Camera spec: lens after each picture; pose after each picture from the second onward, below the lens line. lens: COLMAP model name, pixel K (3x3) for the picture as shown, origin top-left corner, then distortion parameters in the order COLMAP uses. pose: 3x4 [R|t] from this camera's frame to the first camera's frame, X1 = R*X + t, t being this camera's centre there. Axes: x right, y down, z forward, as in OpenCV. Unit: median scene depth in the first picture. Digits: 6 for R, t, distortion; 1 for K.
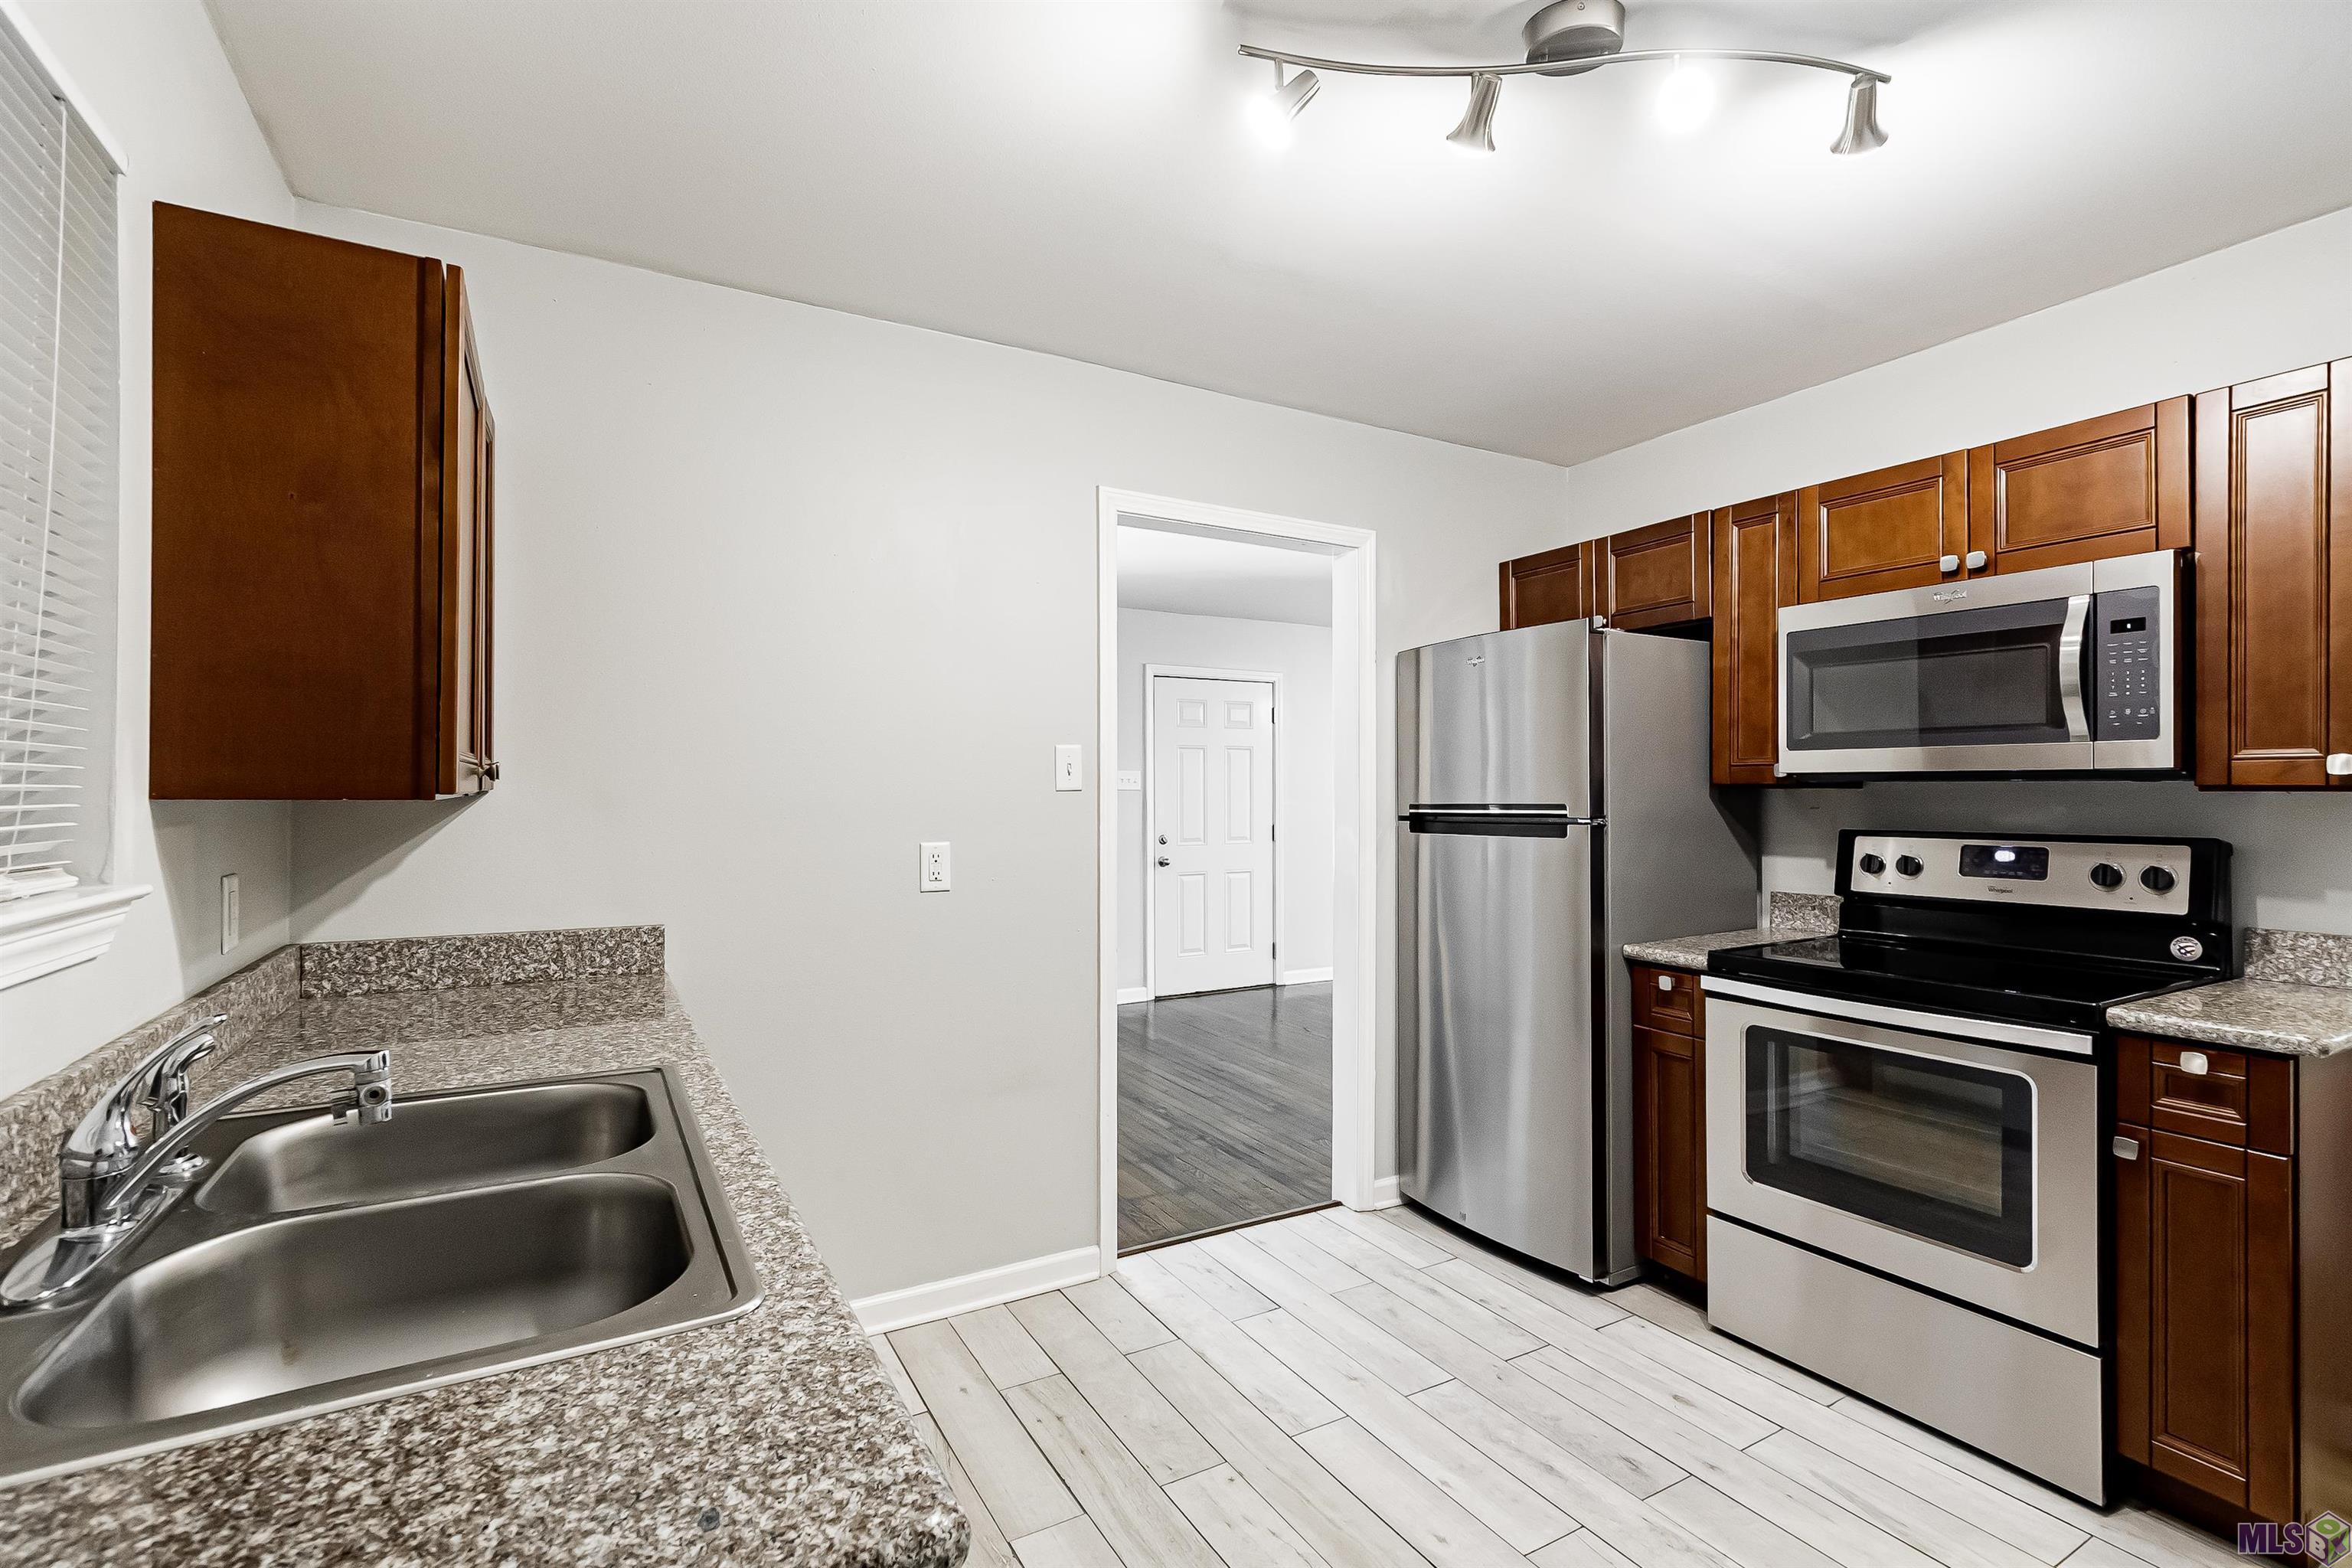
lens RADIAL K [[1063.2, 0, 1157.3], [0, 1063.2, 793.4], [0, 0, 1]] dist [-0.003352, -0.000680]
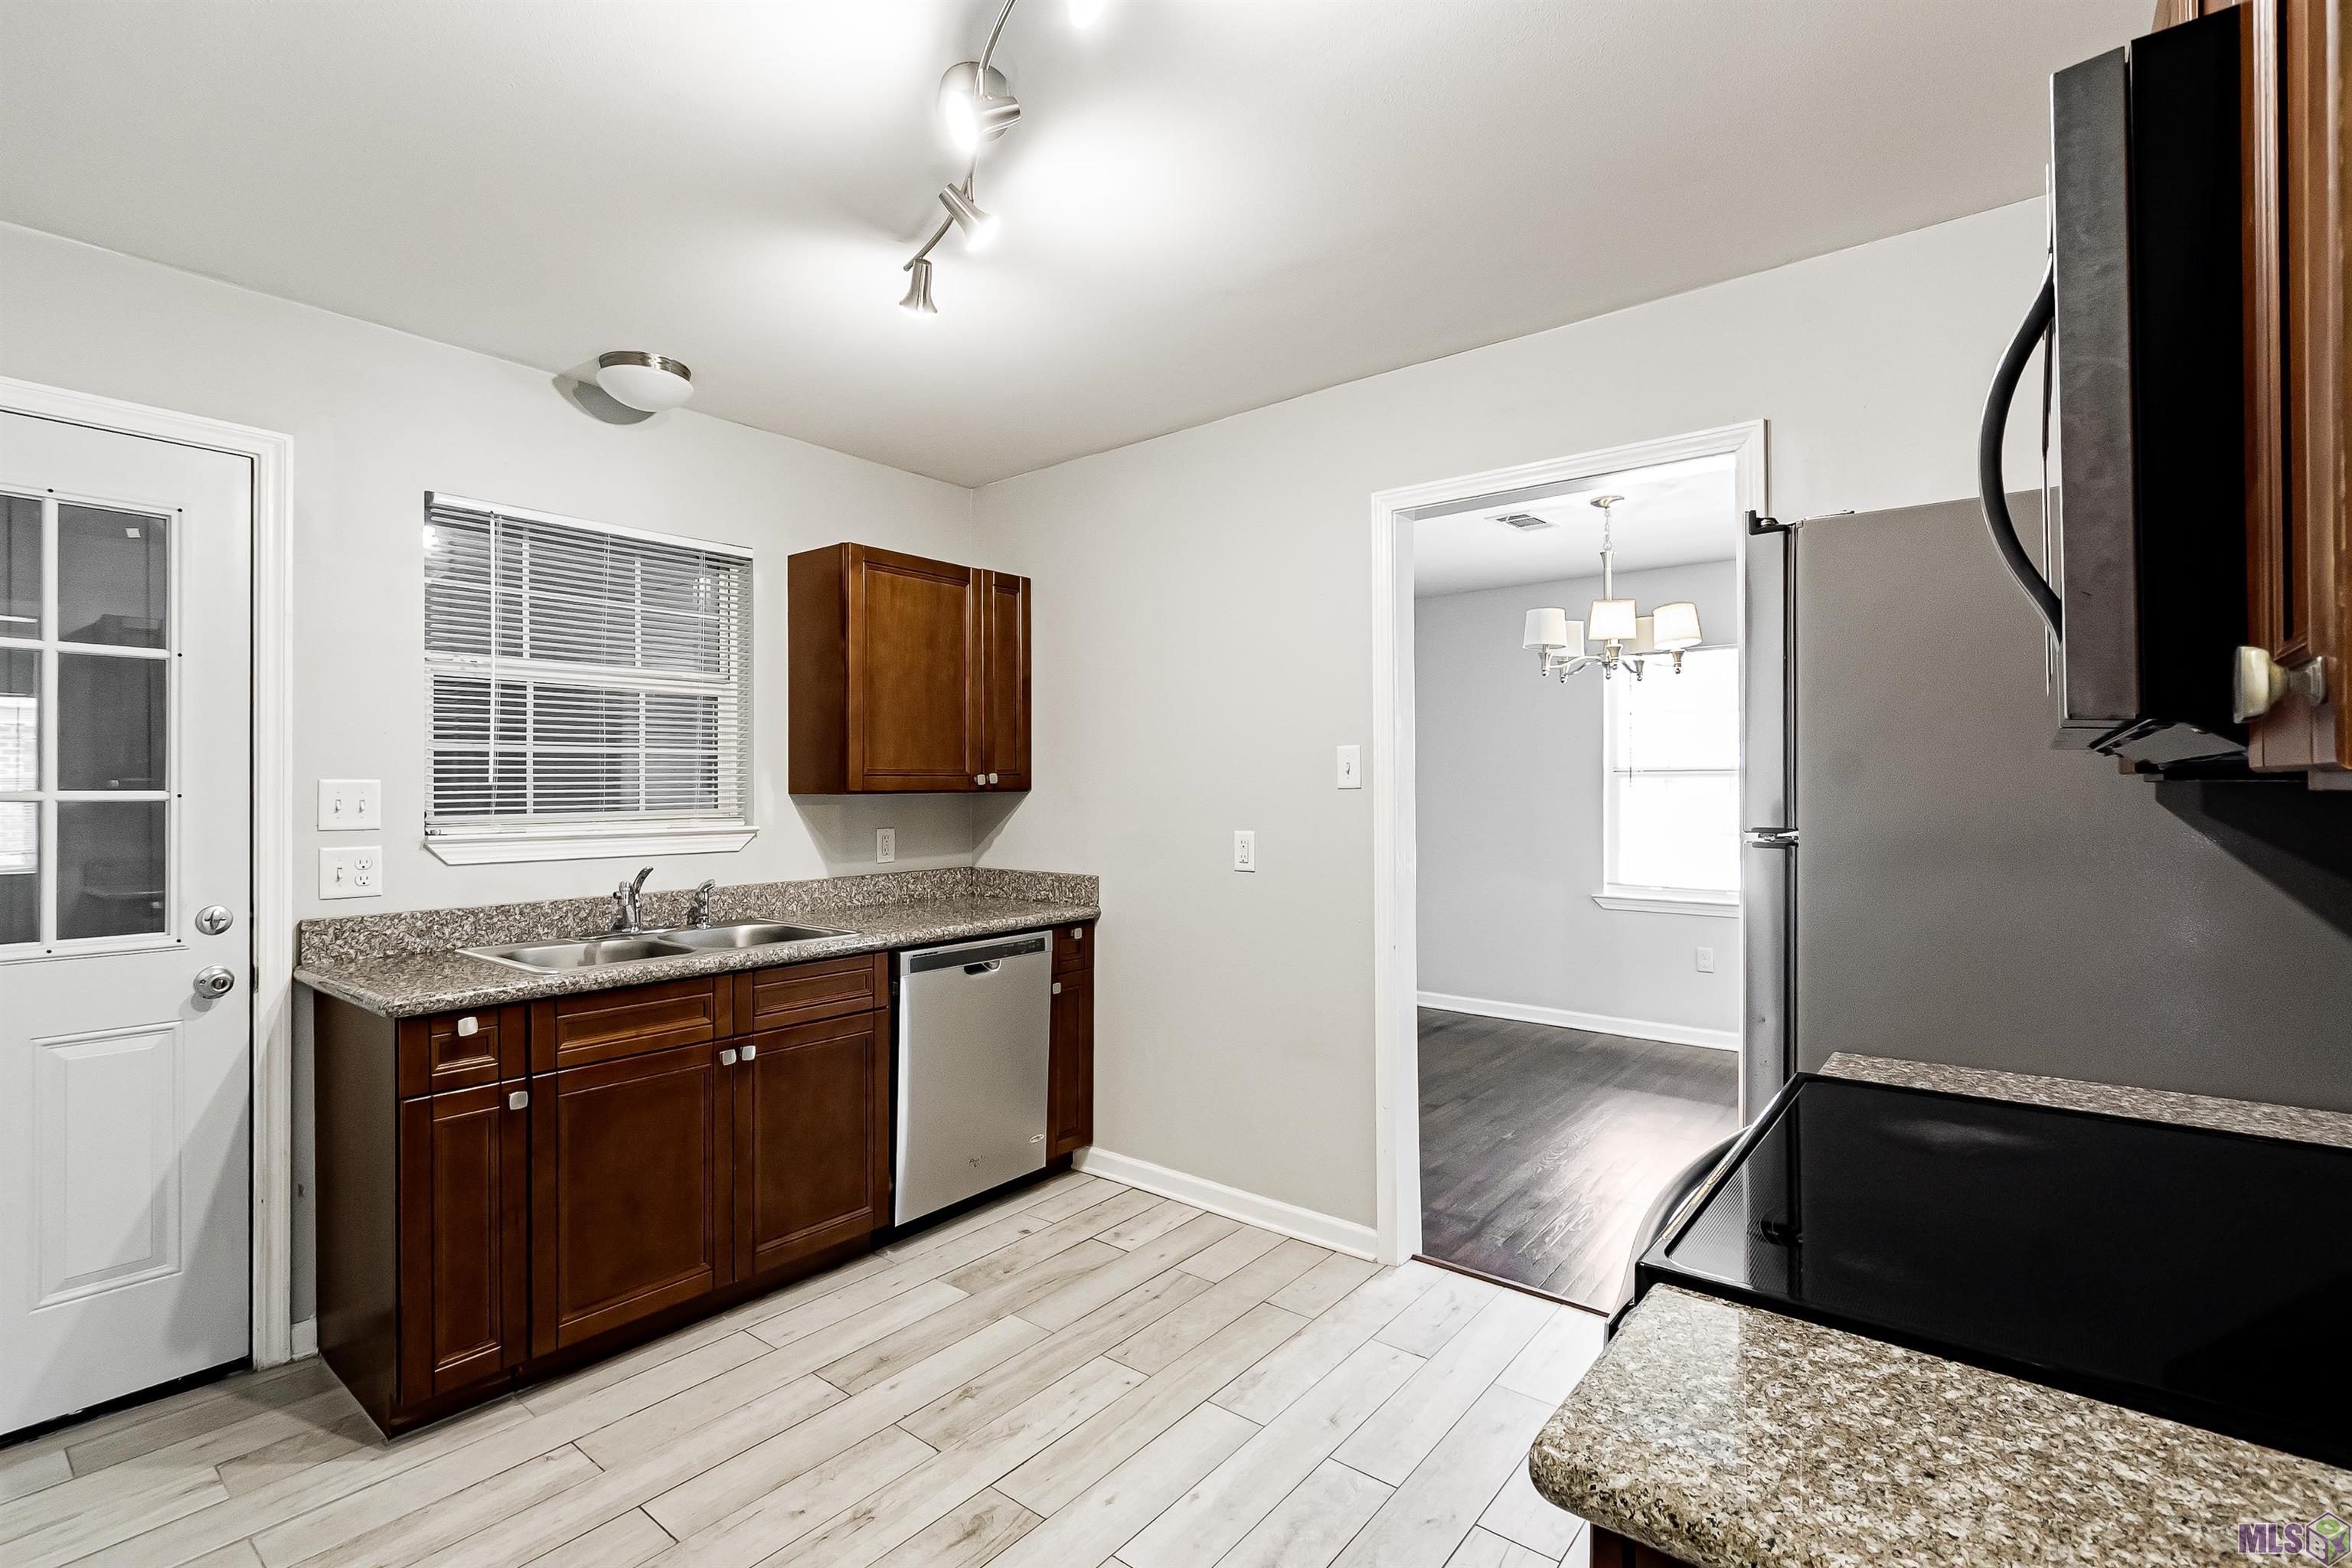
lens RADIAL K [[1063.2, 0, 1157.3], [0, 1063.2, 793.4], [0, 0, 1]] dist [-0.003352, -0.000680]
pose [[0.366870, 0.007906, -0.930239, 0.949494], [0.003134, 0.999948, 0.009735, -0.010075], [0.930267, -0.006487, 0.366826, 0.495129]]
